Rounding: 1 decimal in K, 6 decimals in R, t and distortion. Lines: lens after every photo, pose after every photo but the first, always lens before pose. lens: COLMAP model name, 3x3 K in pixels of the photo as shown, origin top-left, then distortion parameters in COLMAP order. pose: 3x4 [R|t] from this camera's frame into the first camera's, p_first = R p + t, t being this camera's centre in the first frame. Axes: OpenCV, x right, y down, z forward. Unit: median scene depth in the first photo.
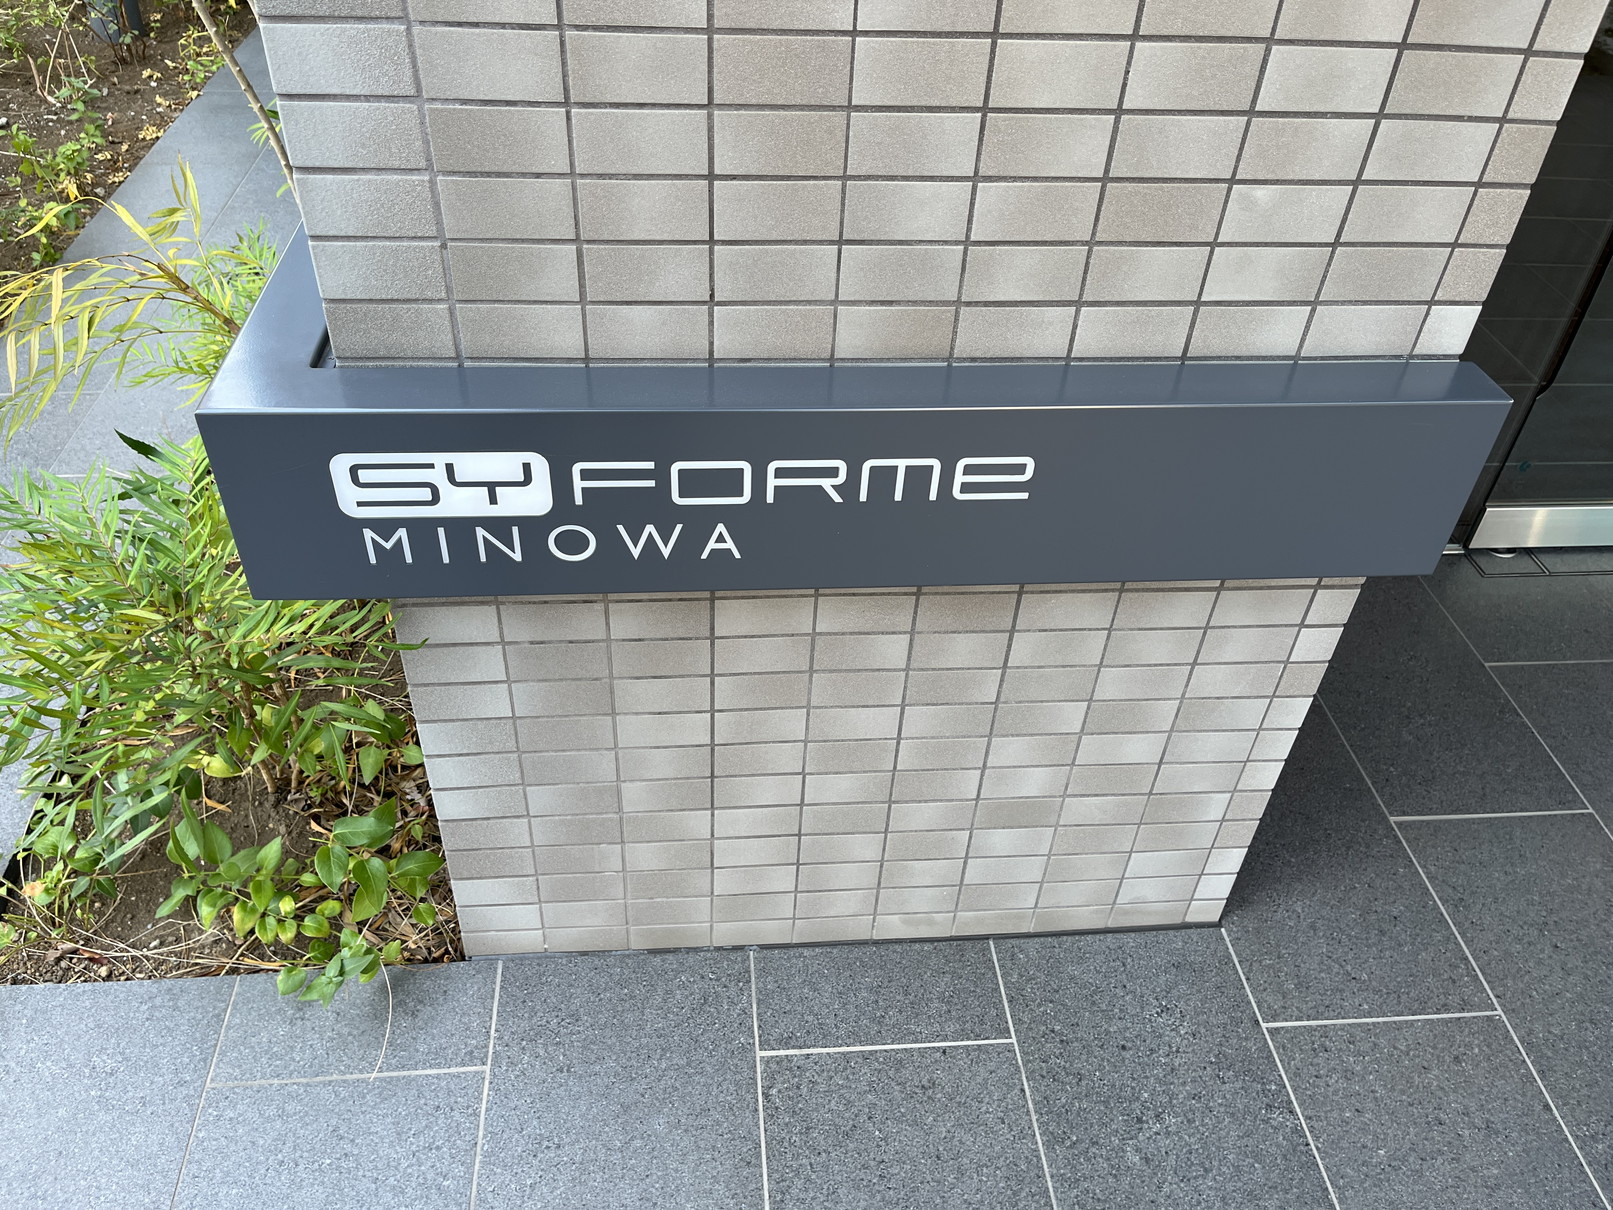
lens RADIAL K [[1231.1, 0, 802.8], [0, 1231.1, 604.3], [0, 0, 1]] dist [0.069981, -0.105953]
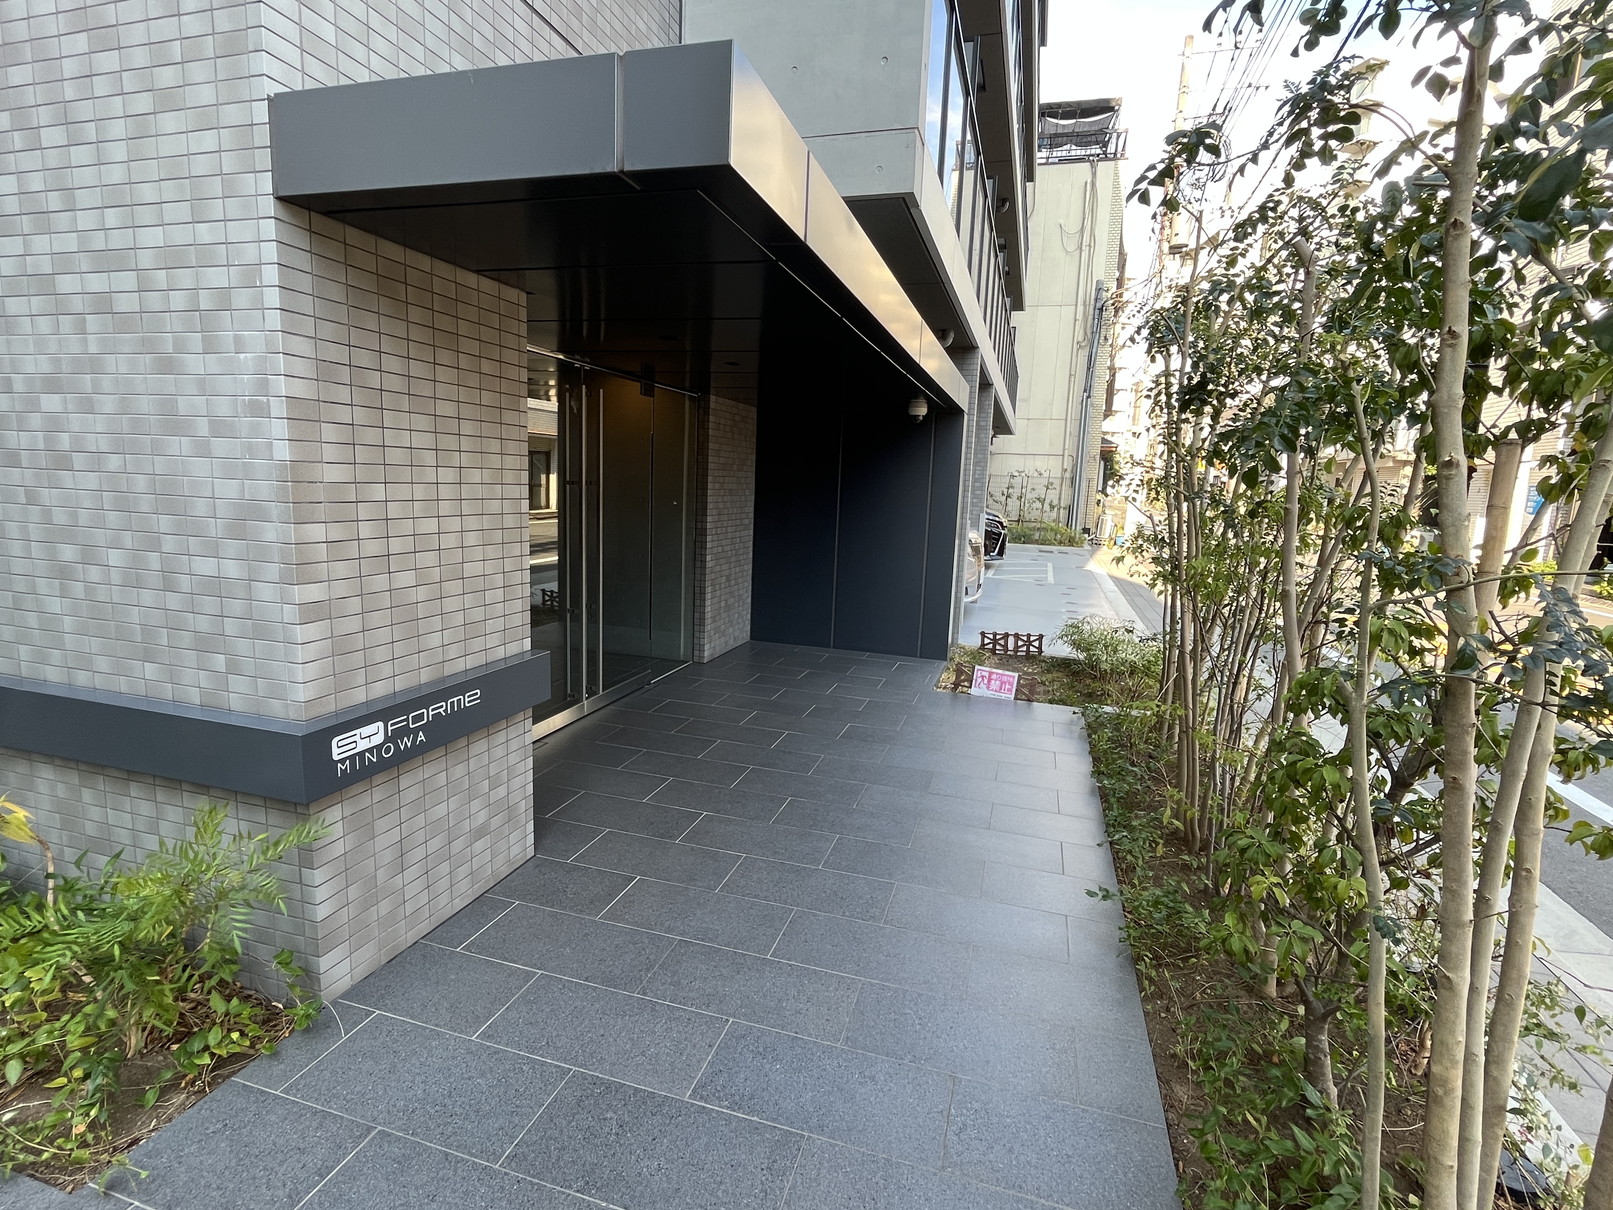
lens RADIAL K [[786.3, 0, 802.1], [0, 786.3, 601.4], [0, 0, 1]] dist [-0.001596, -0.000237]
pose [[0.368550, -0.173638, 0.913247, -1.676349], [0.577866, 0.812323, -0.078755, 0.446895], [-0.728177, 0.556760, 0.399721, -0.910356]]
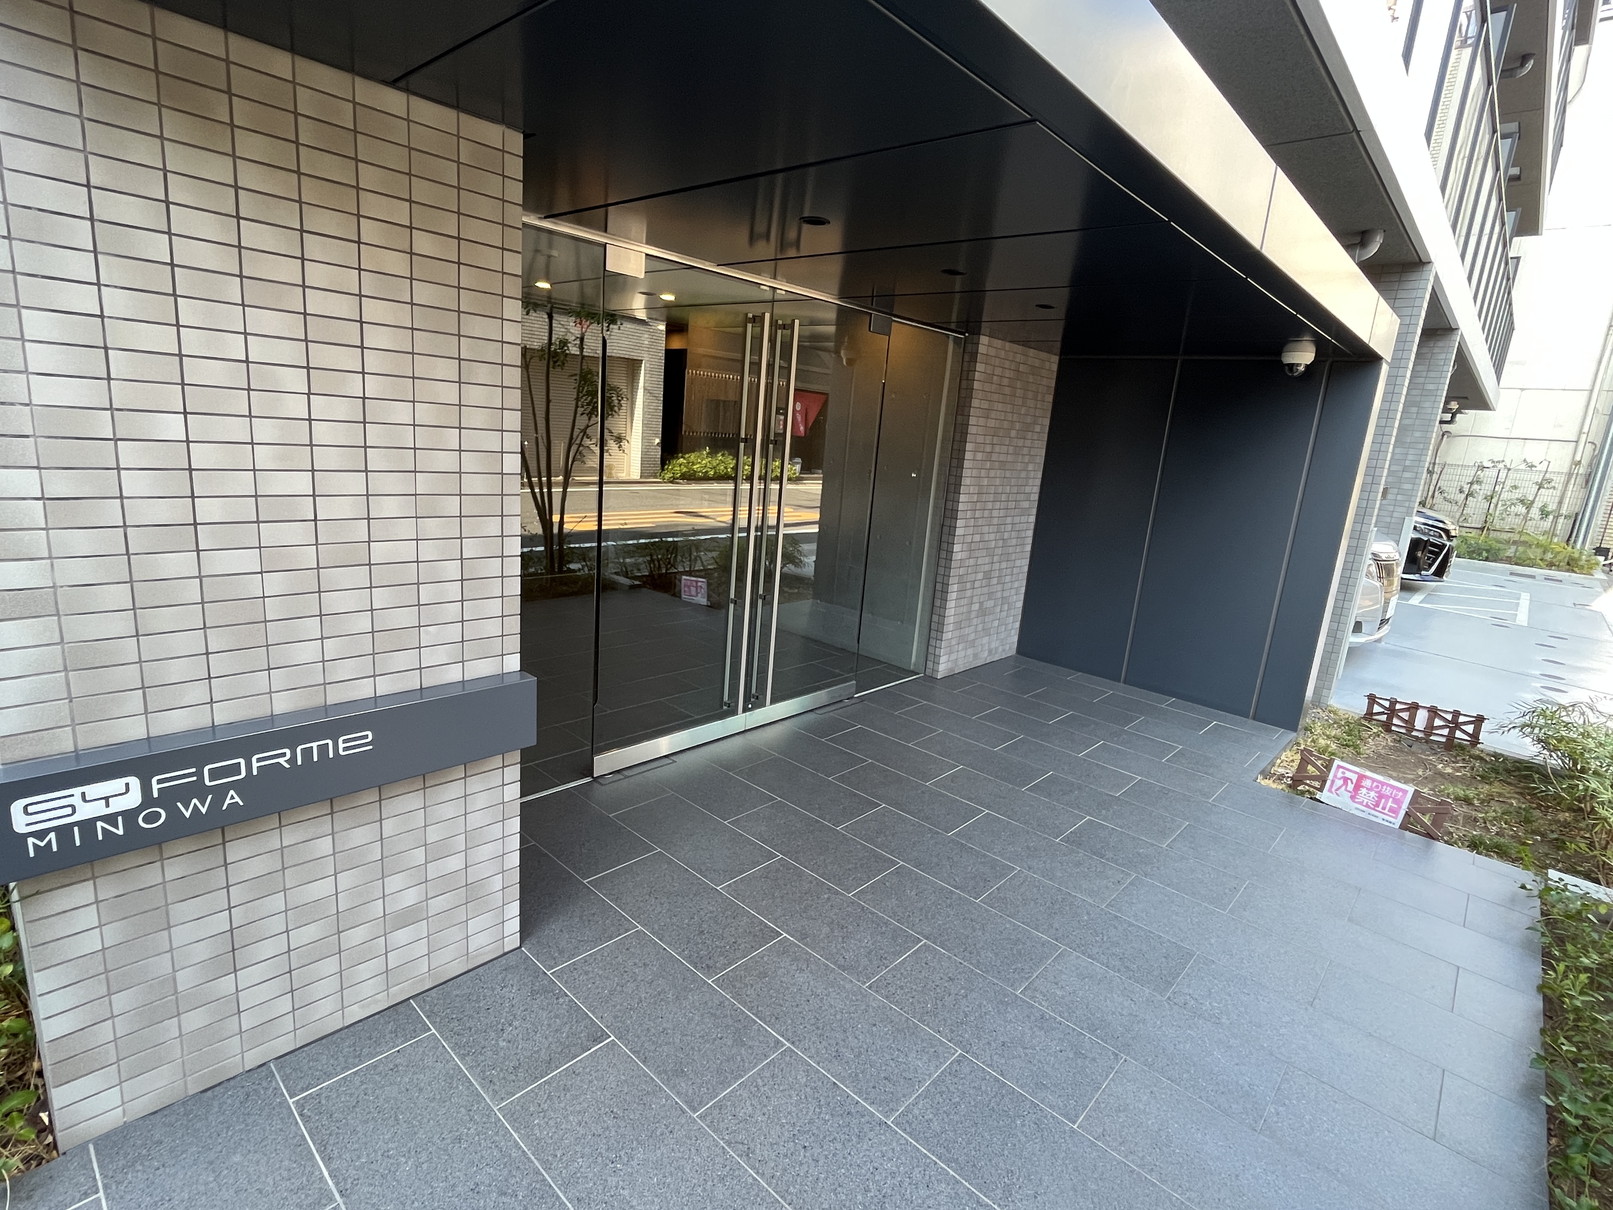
lens RADIAL K [[786.3, 0, 802.1], [0, 786.3, 601.4], [0, 0, 1]] dist [-0.001596, -0.000237]
pose [[0.739182, -0.133247, 0.660193, -0.206582], [0.395186, 0.879563, -0.264946, 0.452018], [-0.545378, 0.456742, 0.702815, -0.824444]]
